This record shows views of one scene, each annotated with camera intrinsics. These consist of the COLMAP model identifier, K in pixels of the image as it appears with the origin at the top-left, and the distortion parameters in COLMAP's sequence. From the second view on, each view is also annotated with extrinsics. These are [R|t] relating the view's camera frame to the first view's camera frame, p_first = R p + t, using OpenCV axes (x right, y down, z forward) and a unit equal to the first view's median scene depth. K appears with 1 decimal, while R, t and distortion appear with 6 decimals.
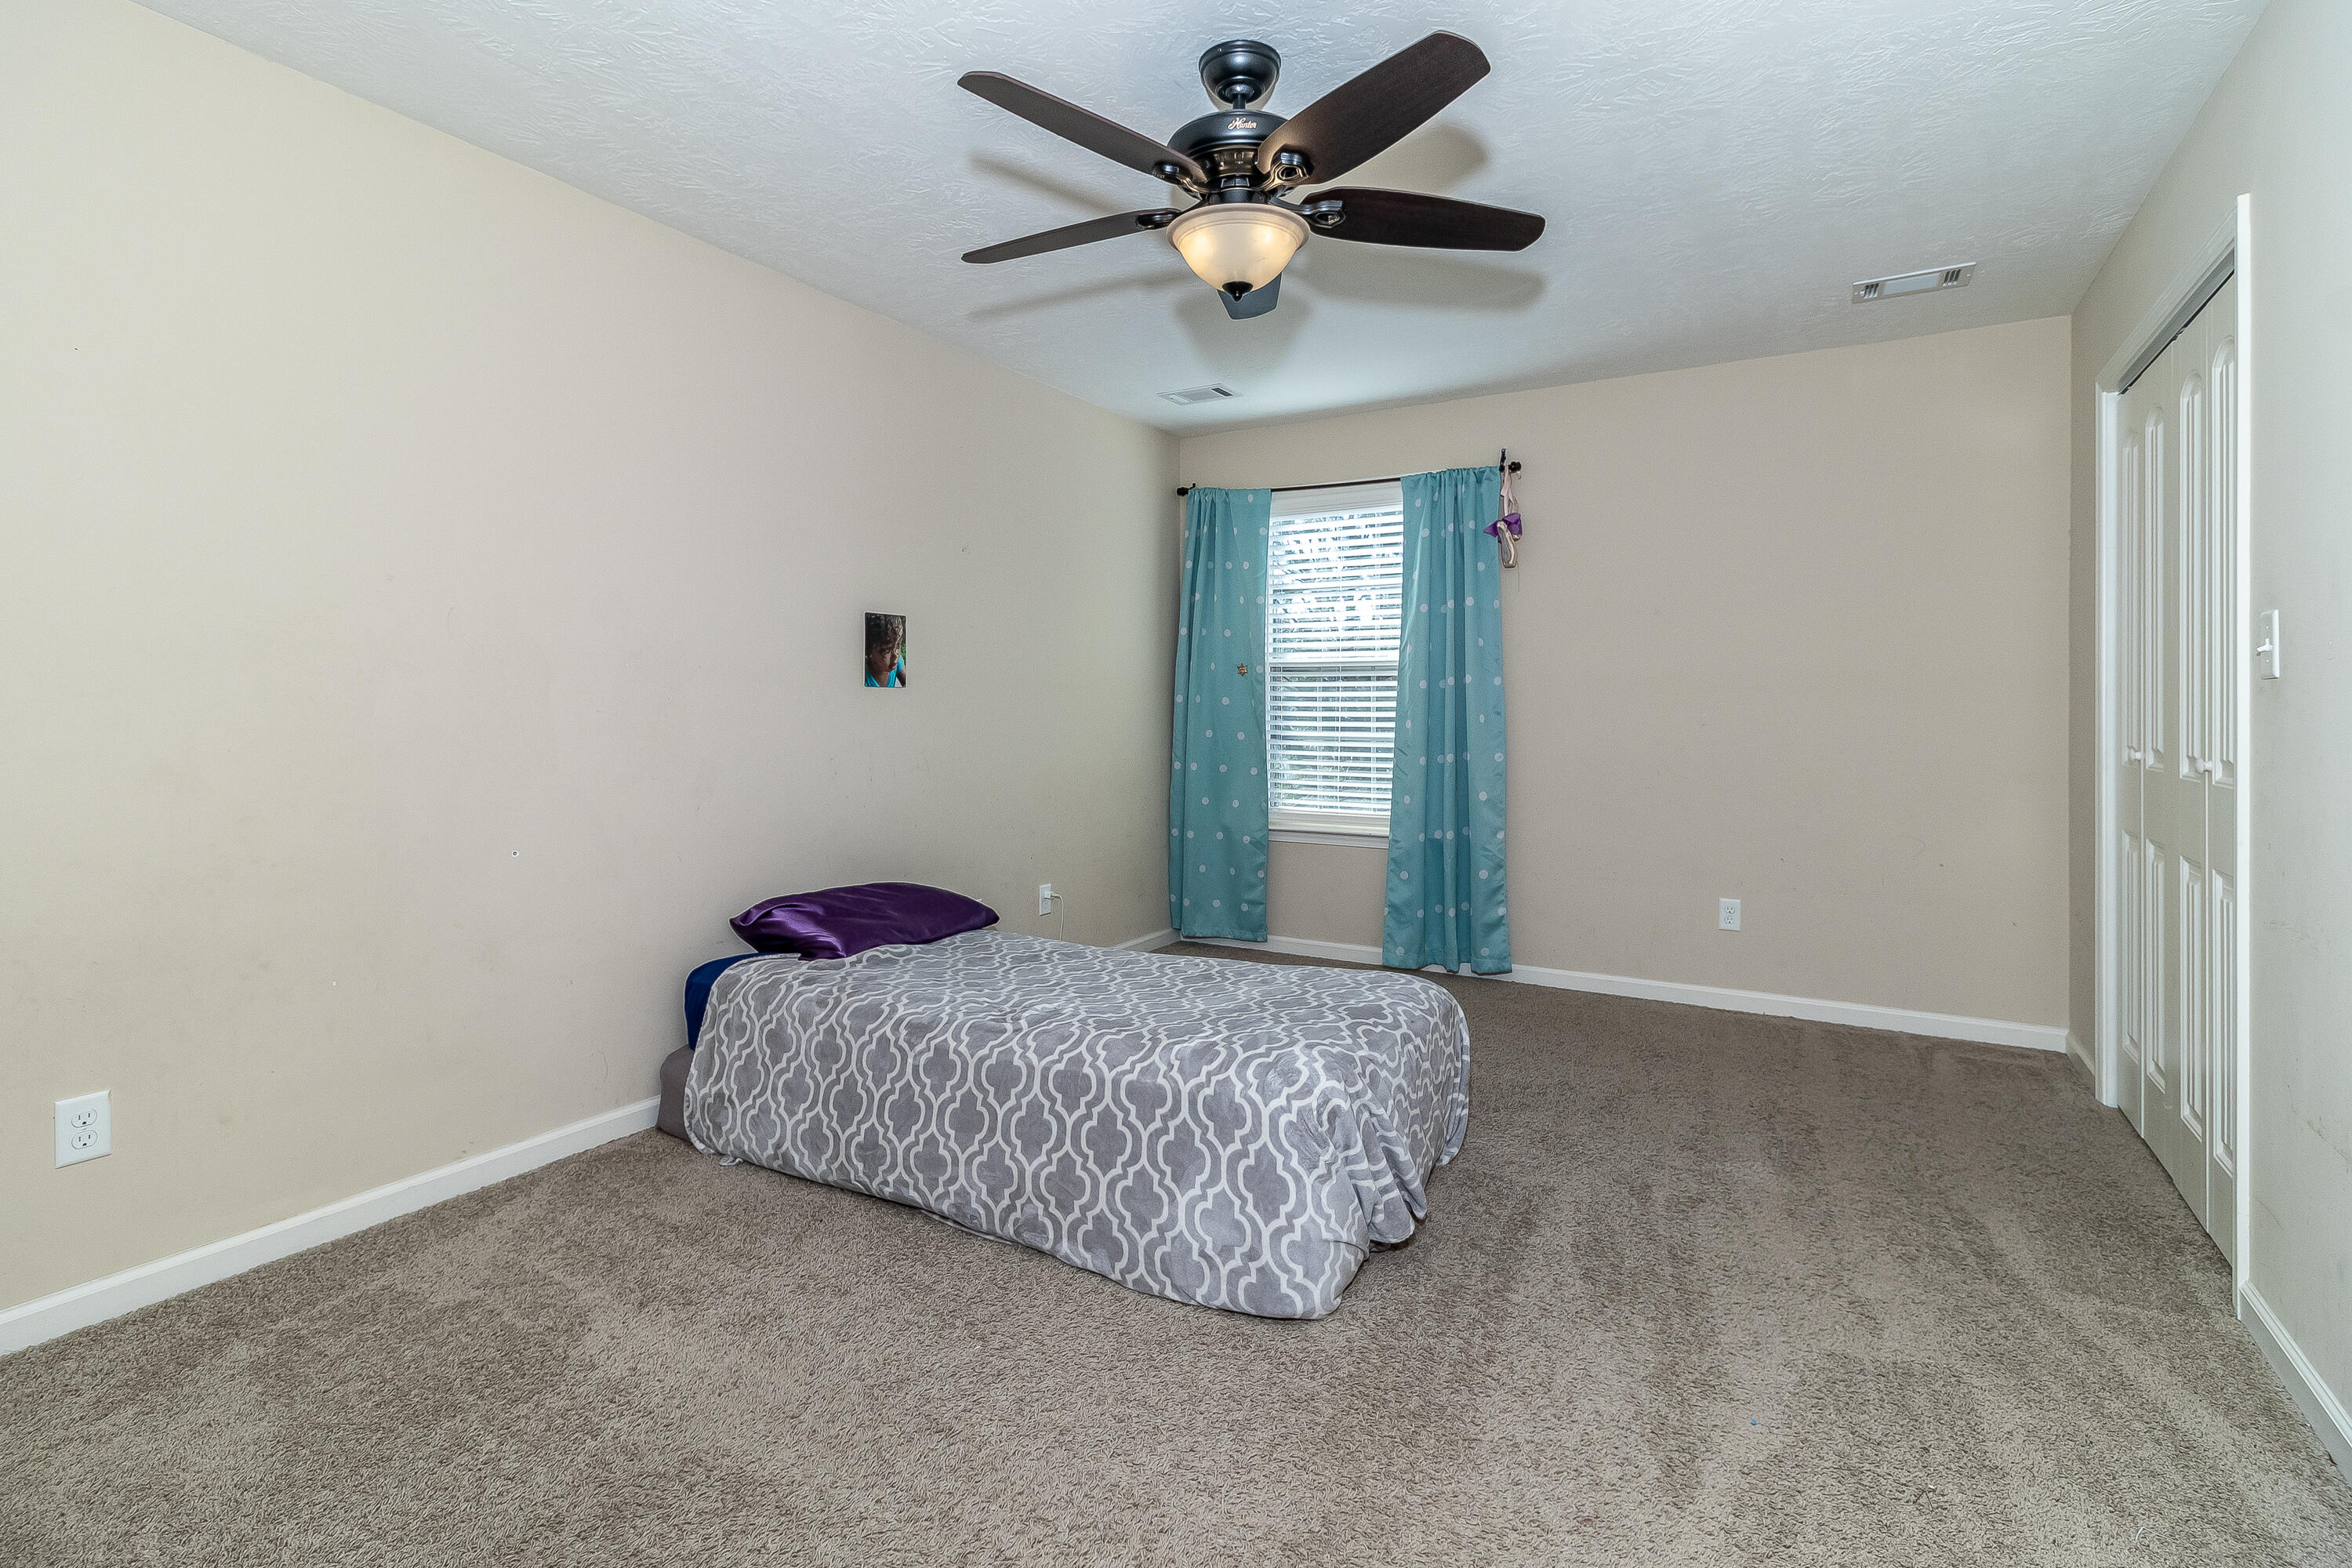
lens RADIAL K [[1085.8, 0, 1216.0], [0, 1085.8, 717.1], [0, 0, 1]] dist [0.005022, -0.002758]
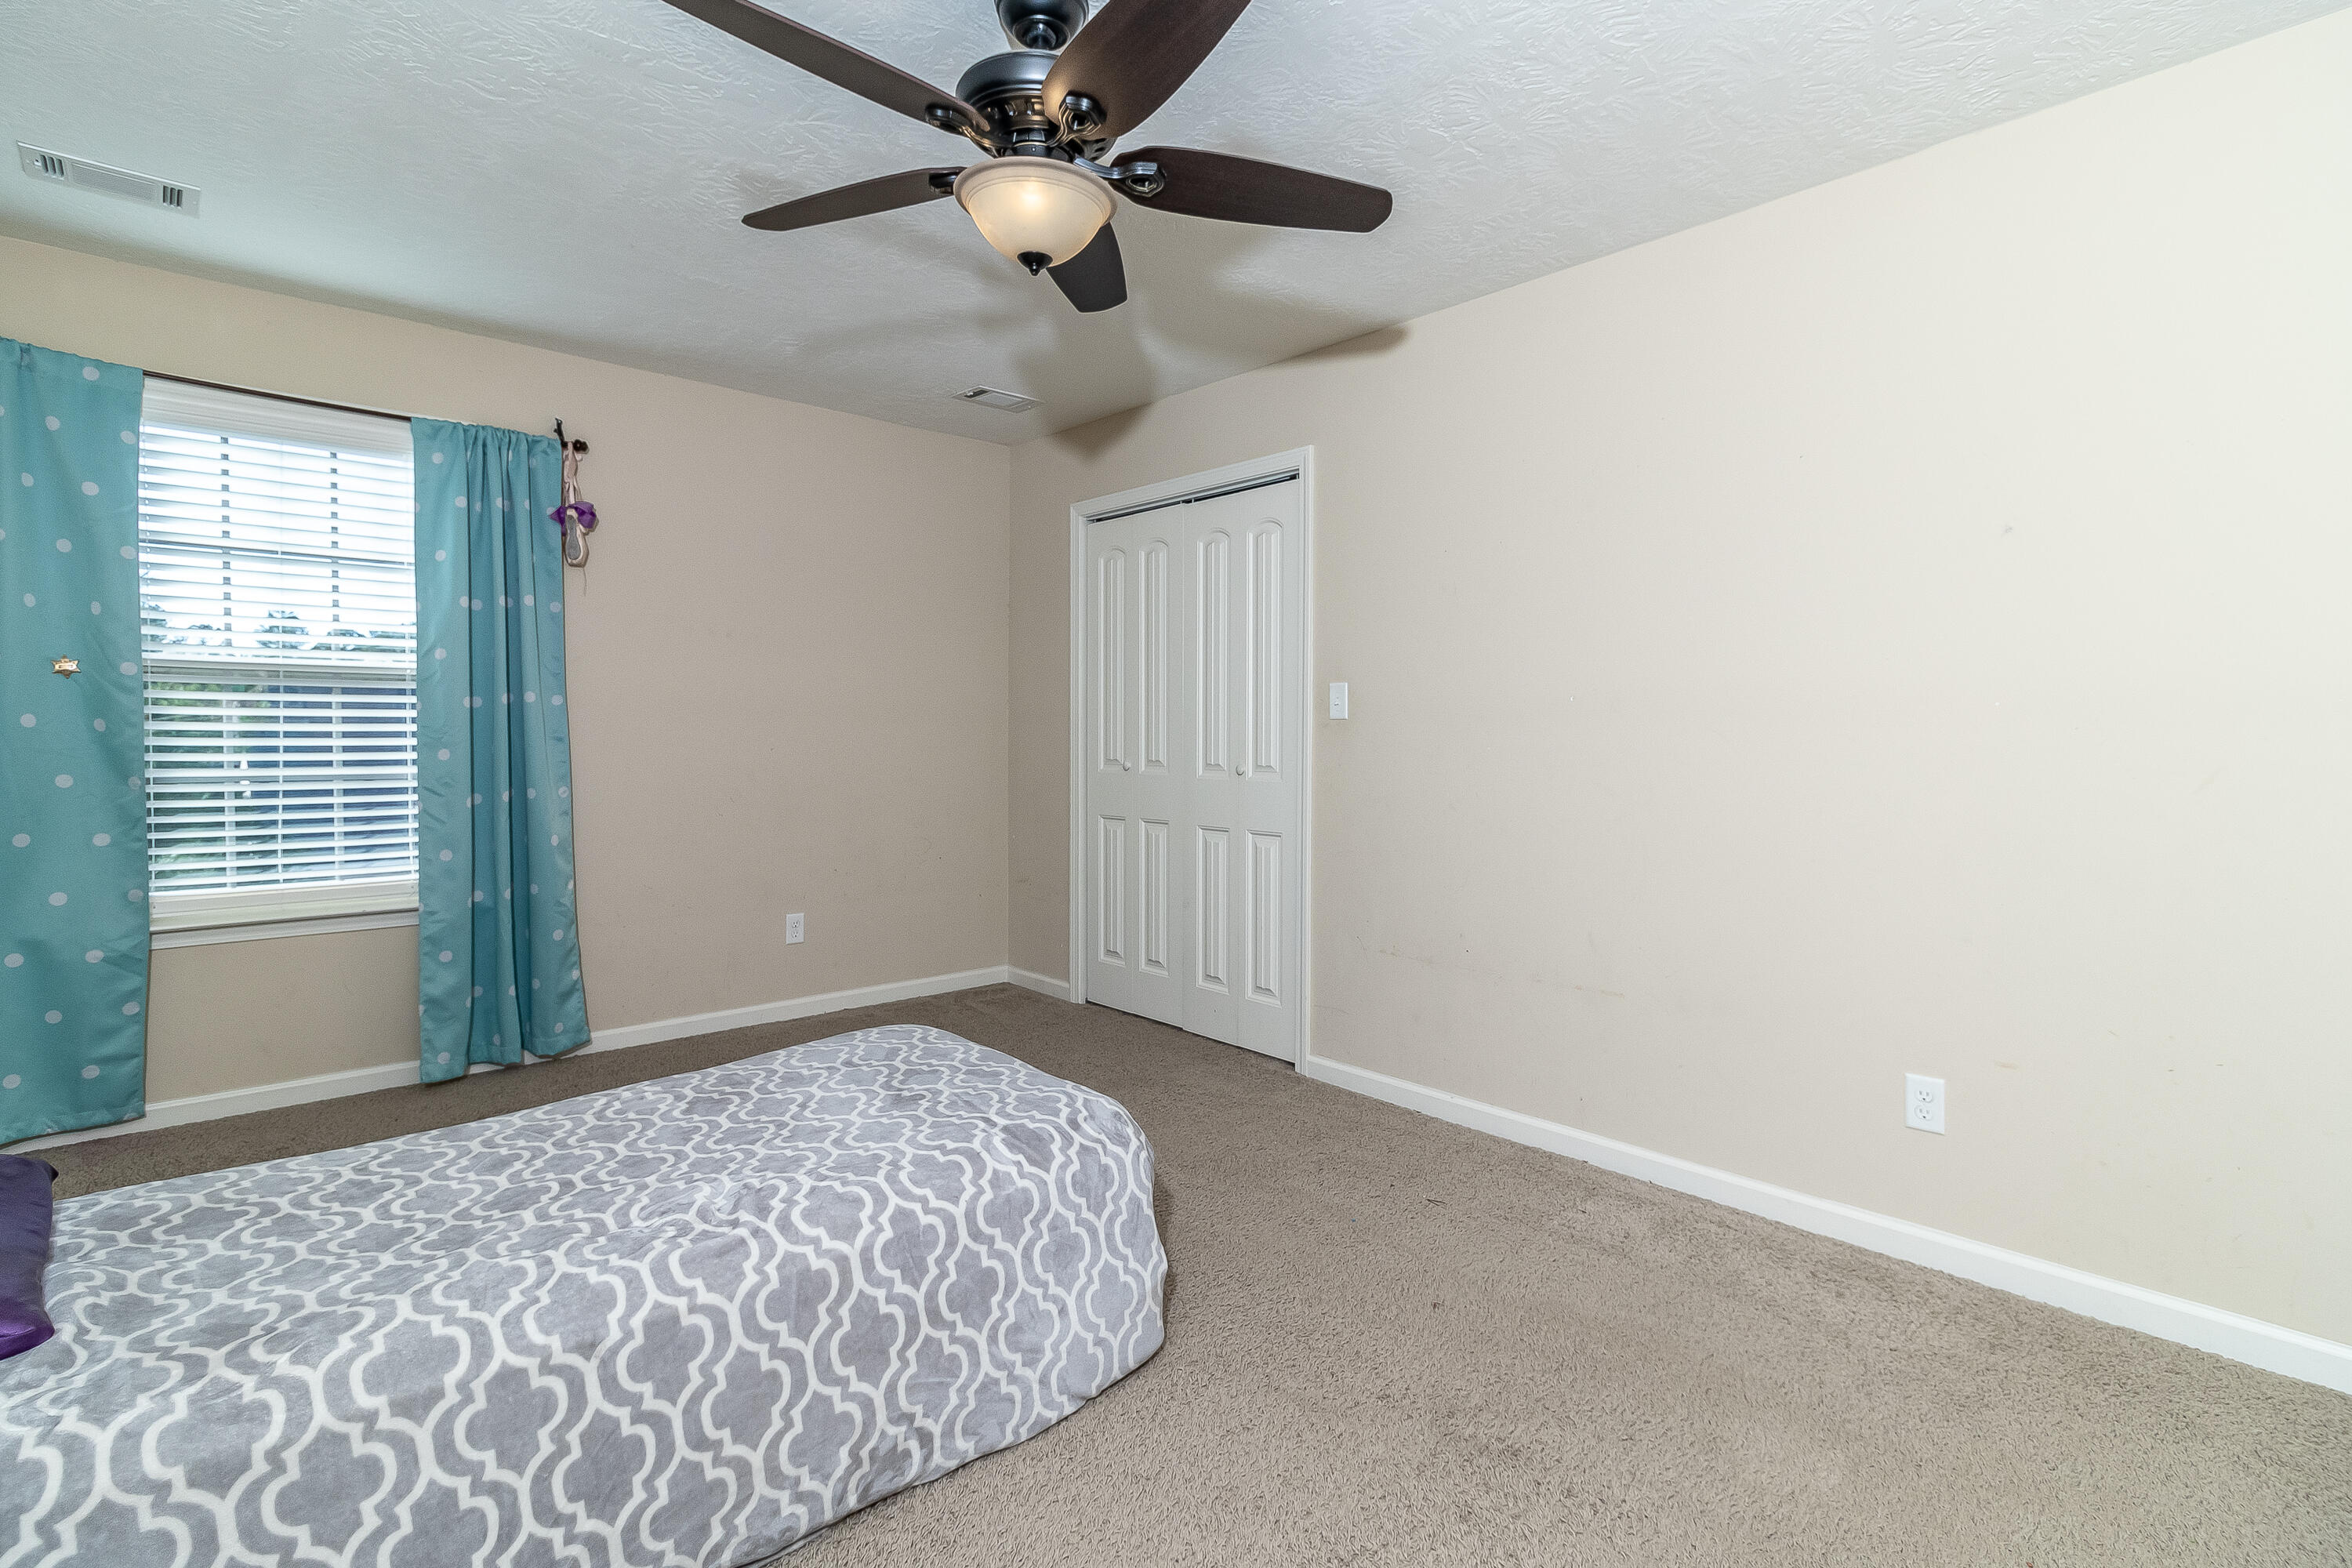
lens RADIAL K [[1085.8, 0, 1171.6], [0, 1085.8, 767.4], [0, 0, 1]] dist [0.005022, -0.002758]
pose [[0.332186, -0.031720, 0.942680, -0.368250], [0.003927, 0.999472, 0.032247, -0.007142], [-0.943206, -0.007010, 0.332135, 0.282263]]
